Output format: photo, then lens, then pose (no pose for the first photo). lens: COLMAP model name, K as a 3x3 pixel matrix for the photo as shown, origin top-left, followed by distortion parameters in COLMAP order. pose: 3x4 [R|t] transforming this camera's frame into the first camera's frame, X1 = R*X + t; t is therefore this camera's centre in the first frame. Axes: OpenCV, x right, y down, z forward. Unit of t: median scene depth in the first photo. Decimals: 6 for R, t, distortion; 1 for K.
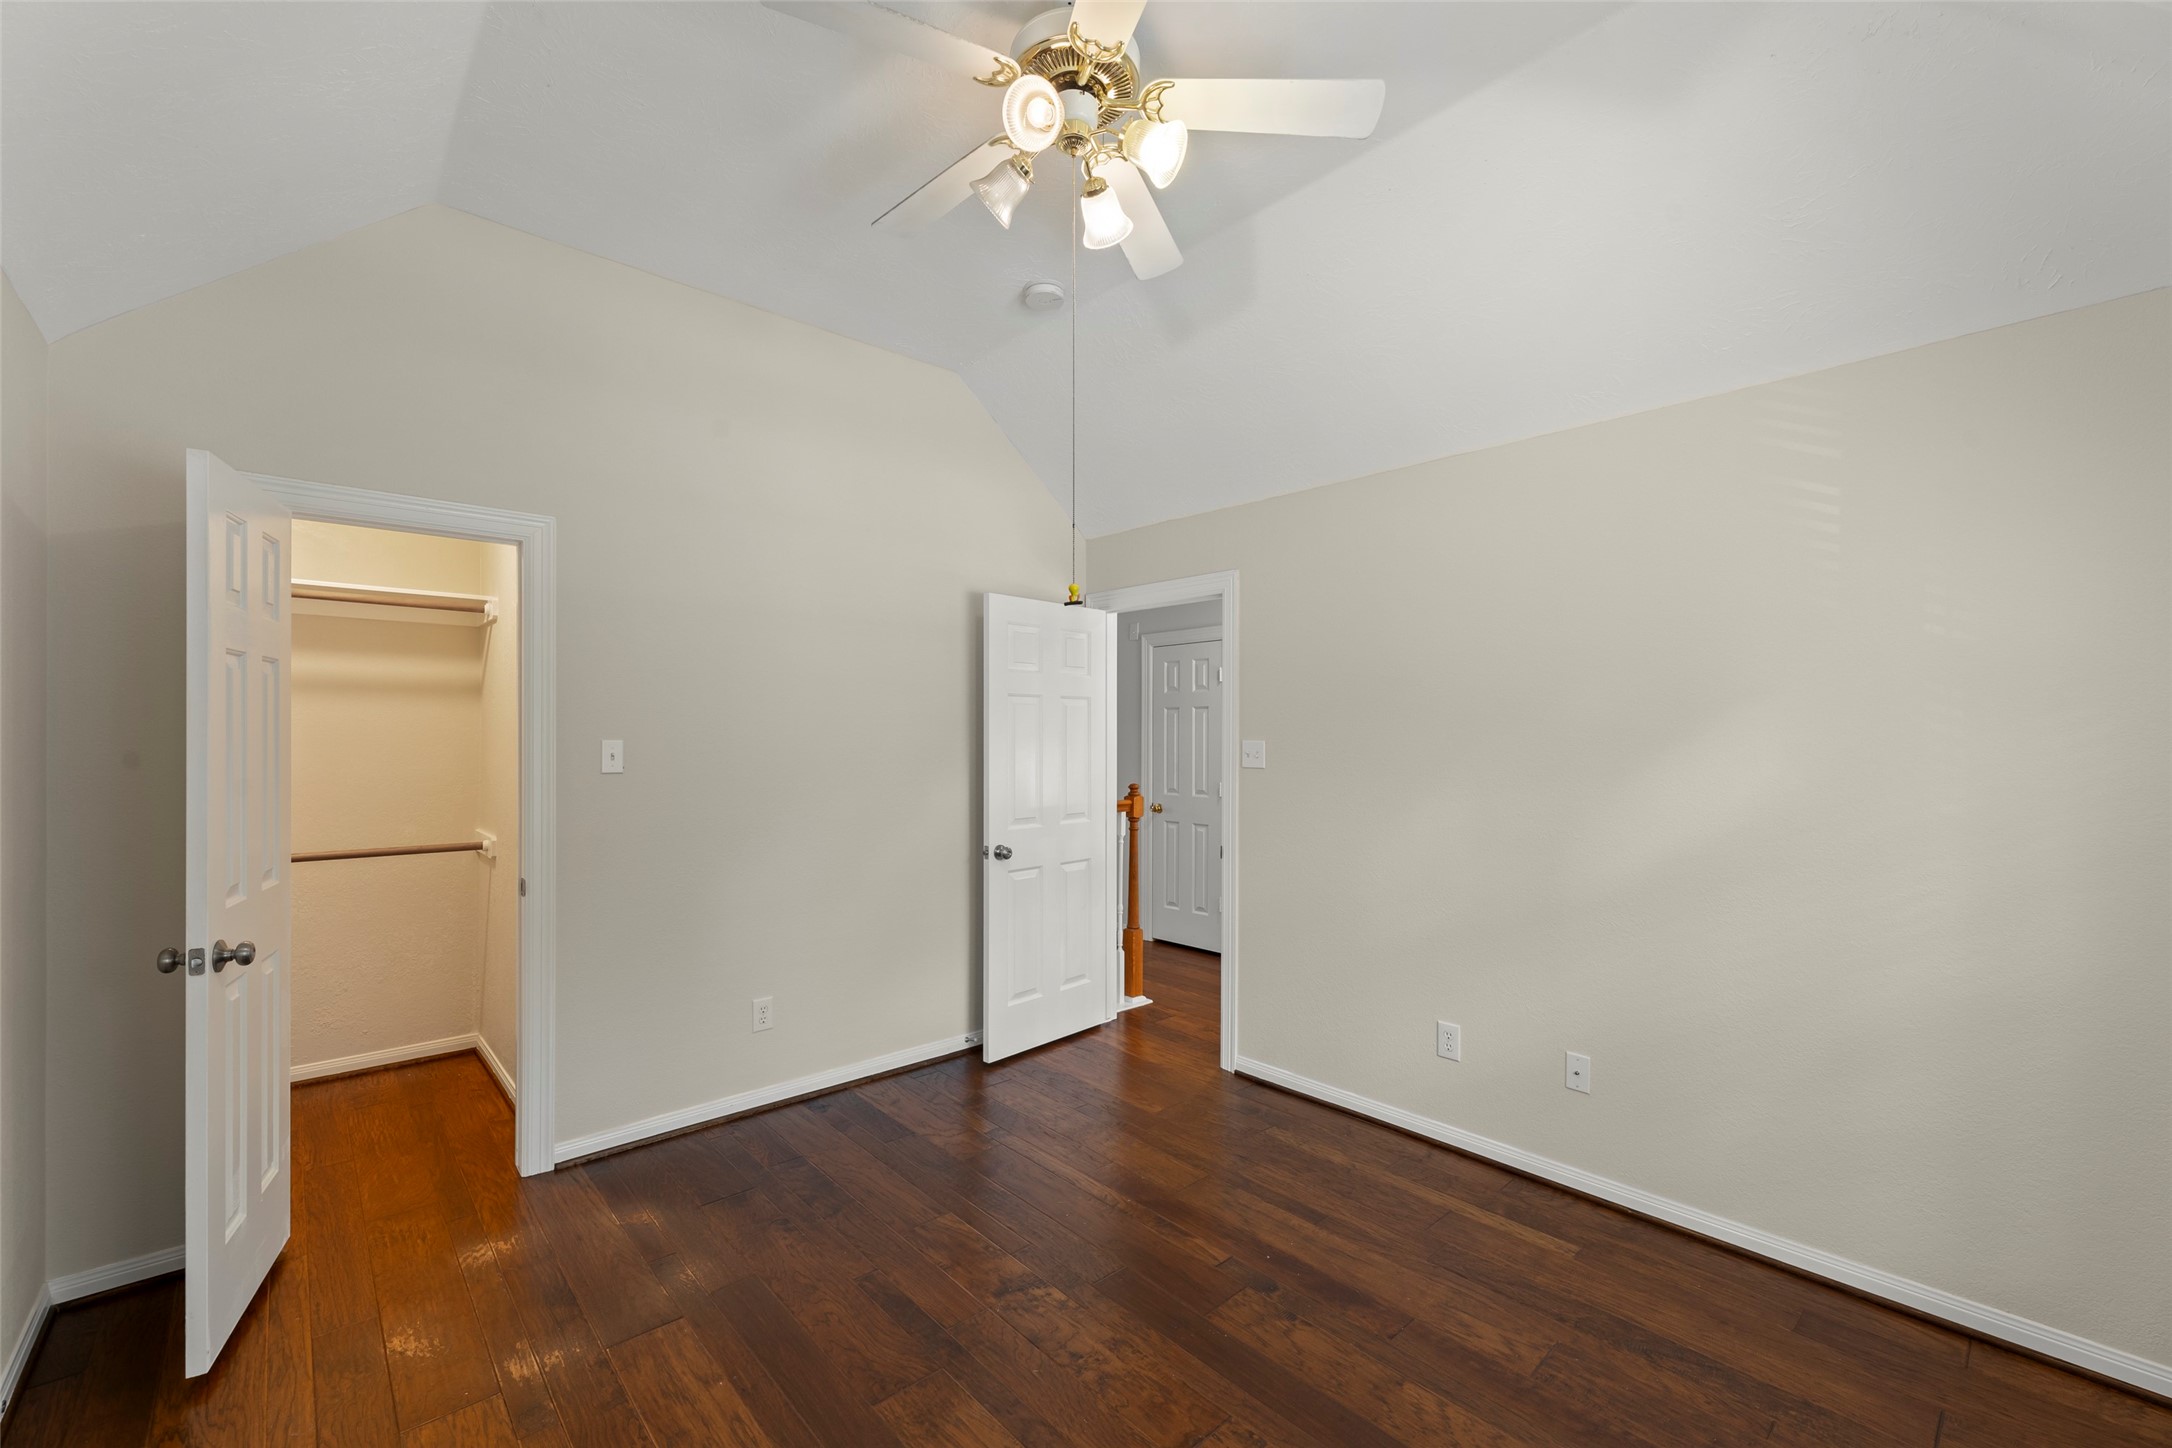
lens RADIAL K [[882.1, 0, 1088.3], [0, 882.1, 737.3], [0, 0, 1]] dist [0.018727, -0.000487]
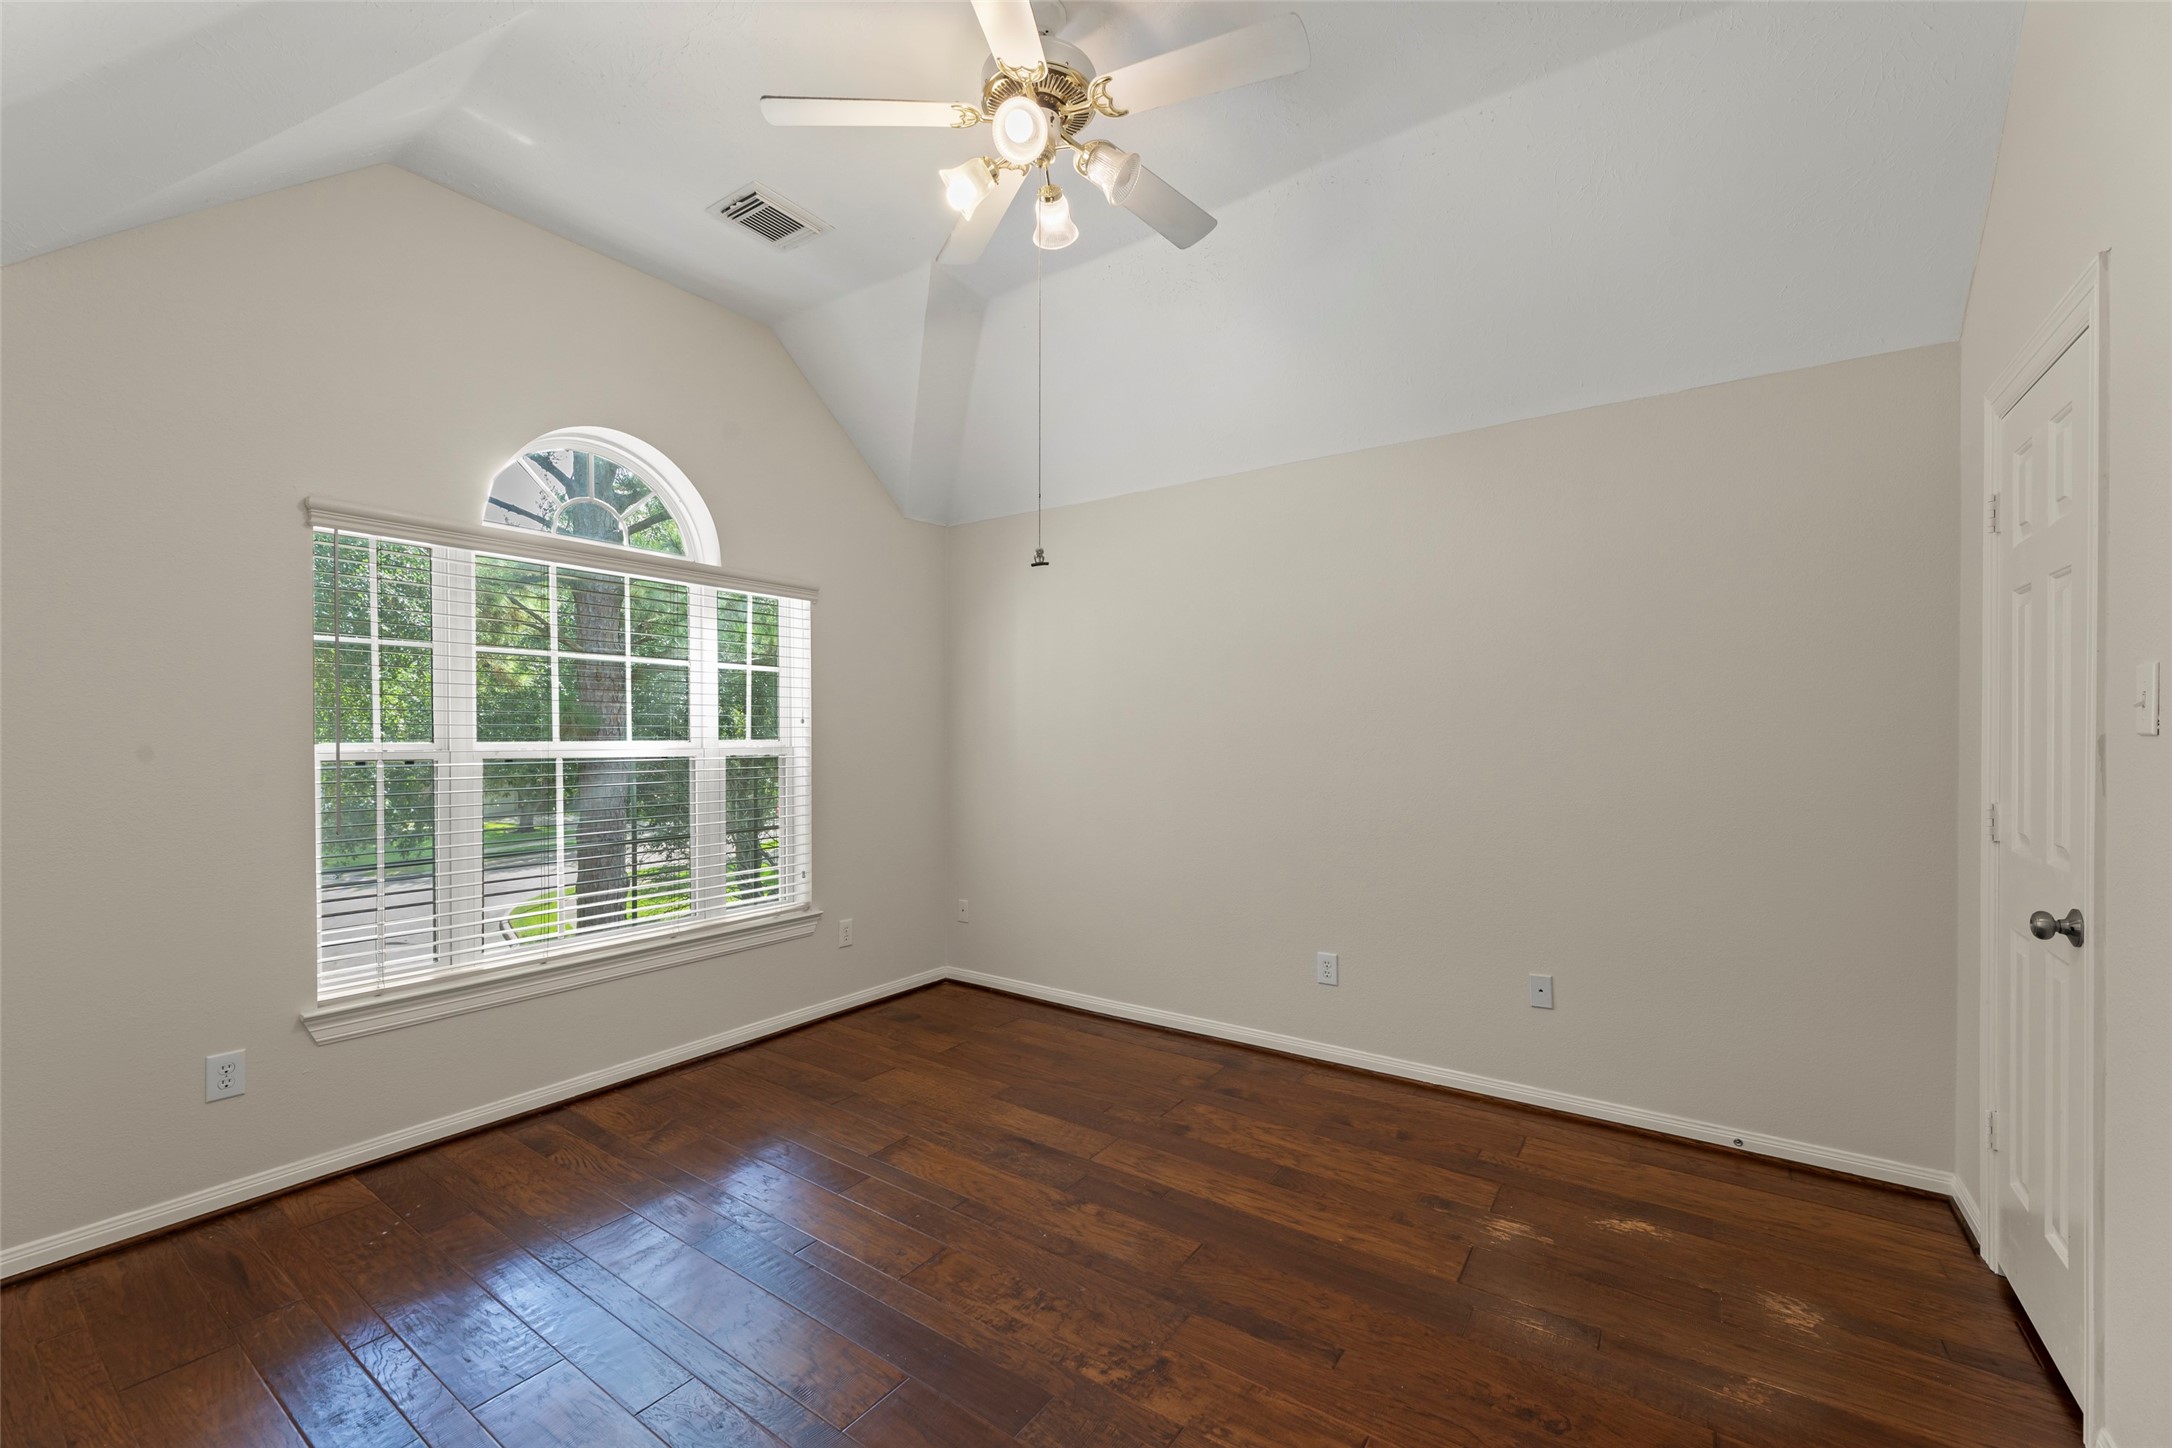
lens RADIAL K [[882.1, 0, 1102.9], [0, 882.1, 782.0], [0, 0, 1]] dist [0.018727, -0.000487]
pose [[-0.971259, 0.010164, -0.237806, 0.151622], [0.000015, 0.999091, 0.042638, 0.066968], [0.238024, 0.041409, -0.970376, 1.890788]]
